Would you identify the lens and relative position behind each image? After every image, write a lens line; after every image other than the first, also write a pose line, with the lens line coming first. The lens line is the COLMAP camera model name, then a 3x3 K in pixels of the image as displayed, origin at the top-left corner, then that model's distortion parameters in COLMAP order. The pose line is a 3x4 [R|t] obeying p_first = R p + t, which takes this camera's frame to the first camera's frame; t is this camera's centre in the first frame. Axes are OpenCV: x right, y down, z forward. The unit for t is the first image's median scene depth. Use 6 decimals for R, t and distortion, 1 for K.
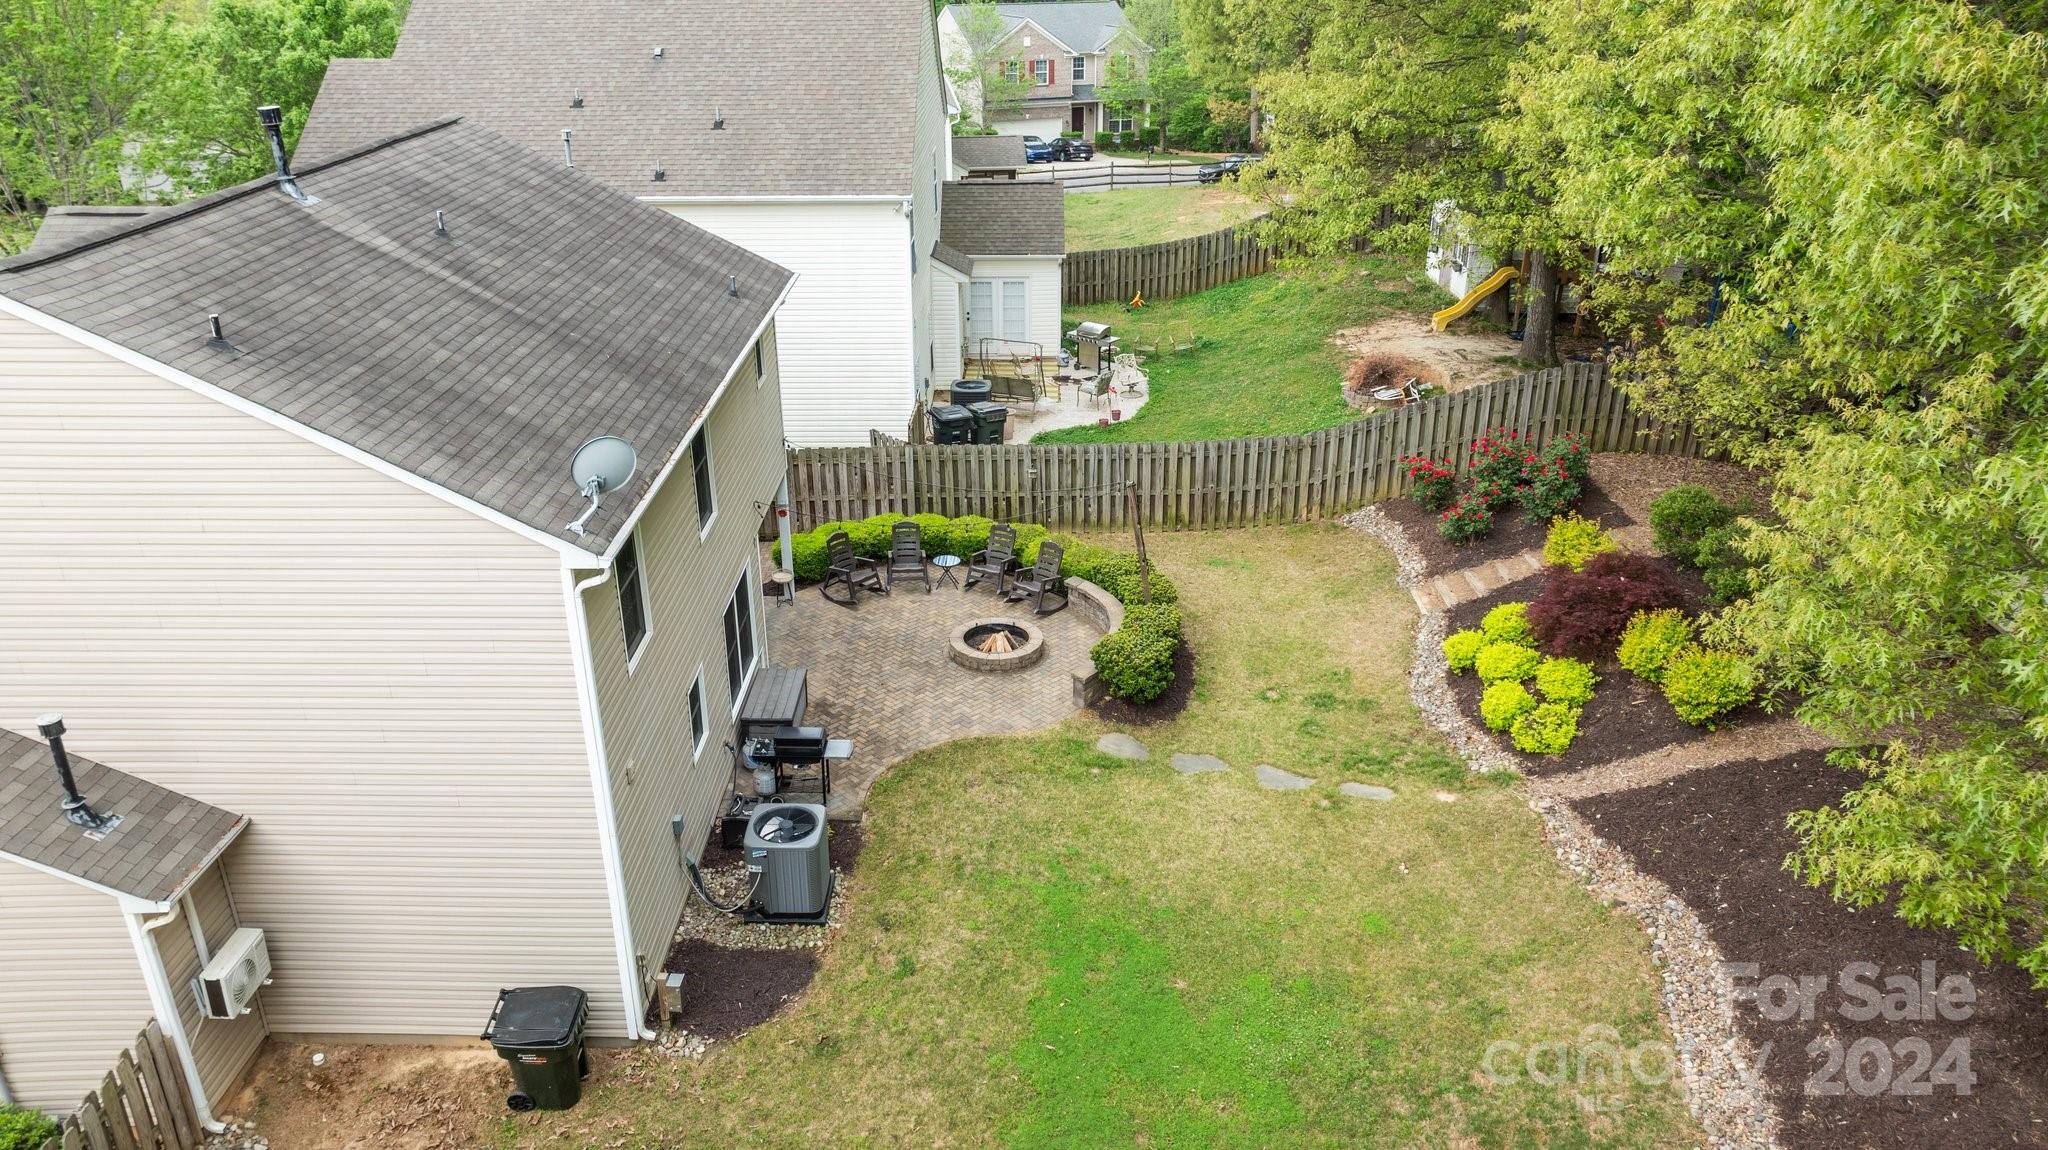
lens RADIAL K [[1444.8, 0, 1025.7], [0, 1444.8, 572.3], [0, 0, 1]] dist [-0.012894, 0.006174]
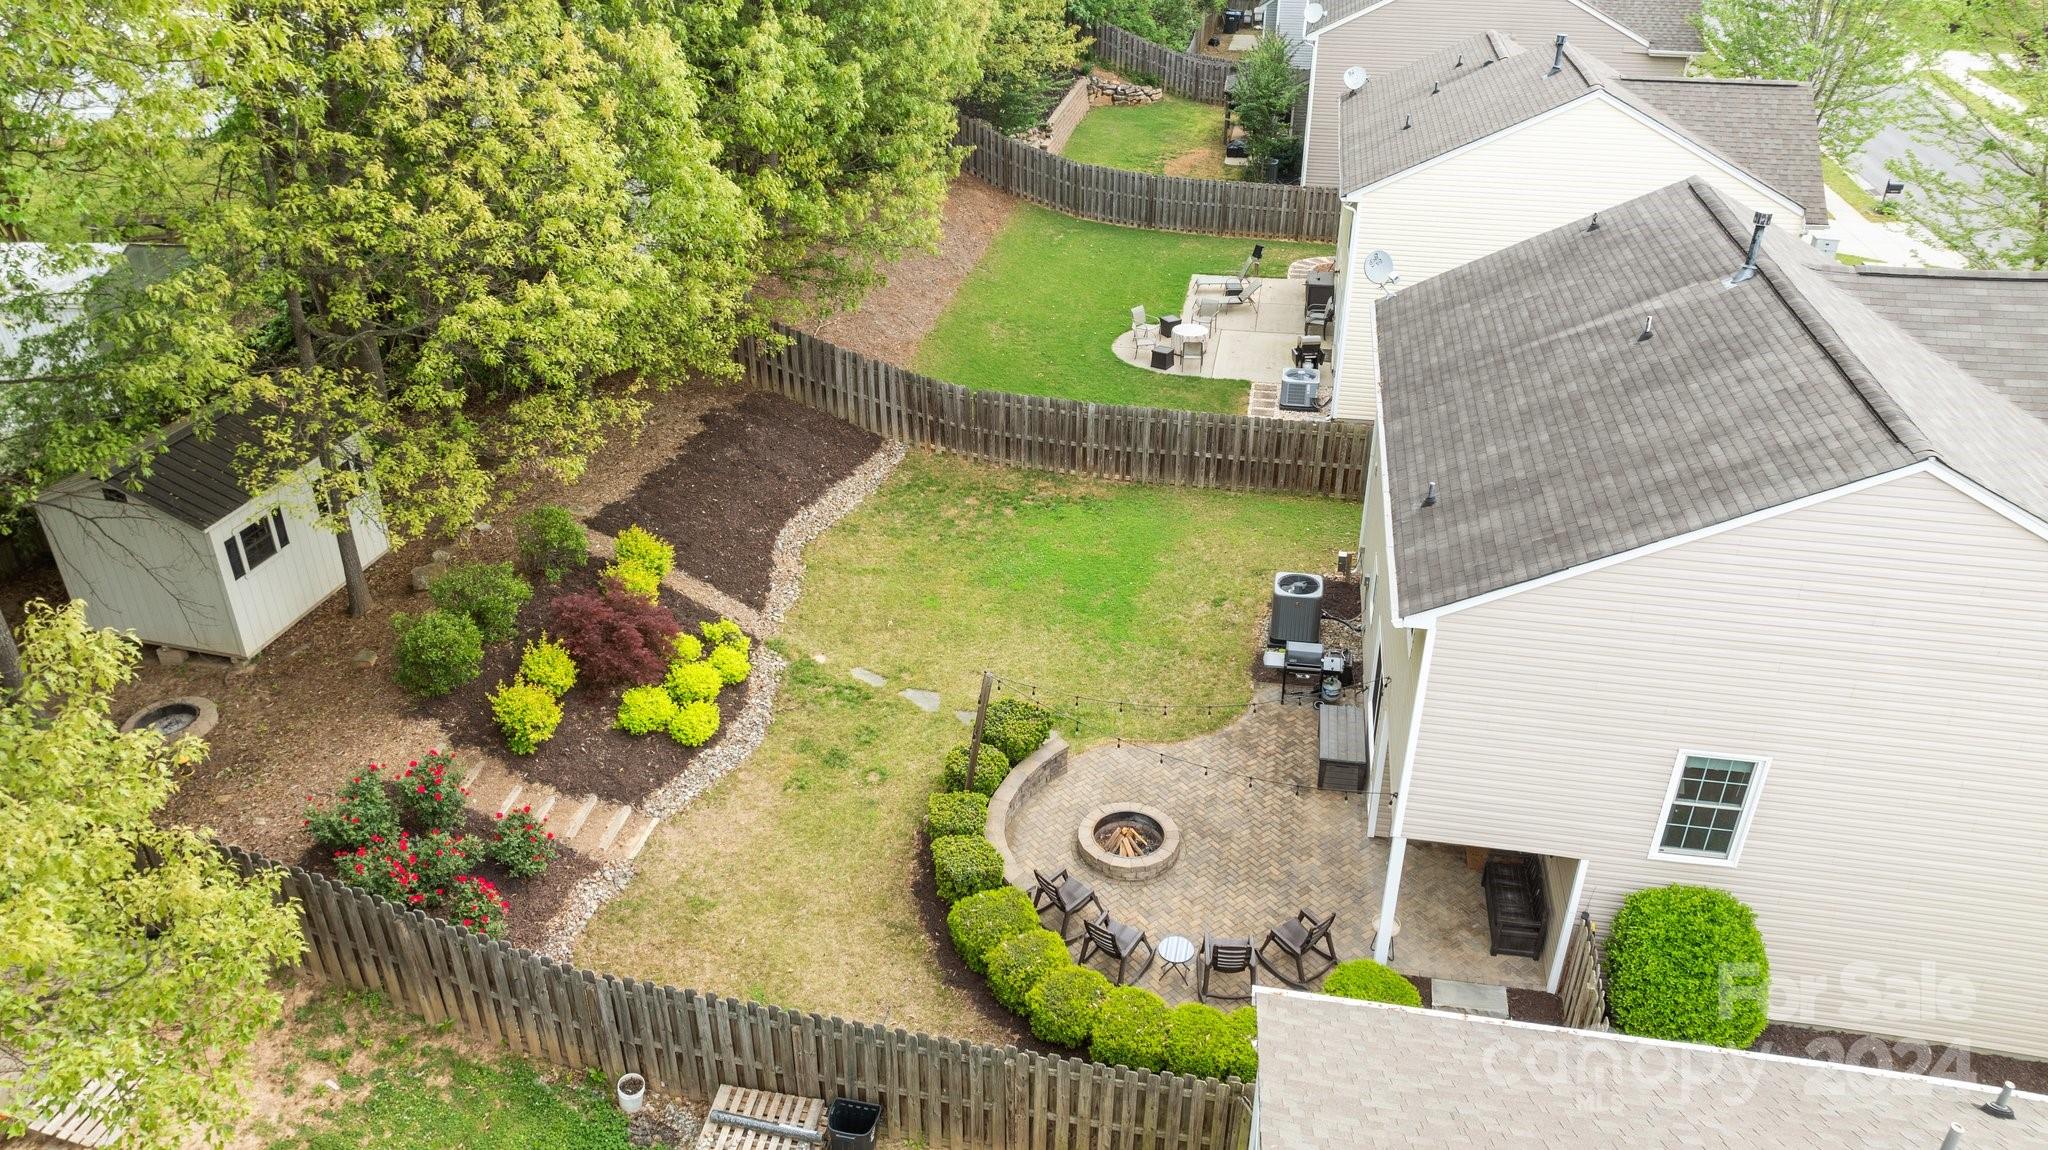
lens RADIAL K [[1444.8, 0, 1024.3], [0, 1444.8, 573.4], [0, 0, 1]] dist [-0.012894, 0.006174]
pose [[-0.984291, -0.083302, 0.155668, -0.109442], [0.077123, 0.590268, 0.803514, -1.037119], [-0.158820, 0.802897, -0.574571, 1.813612]]
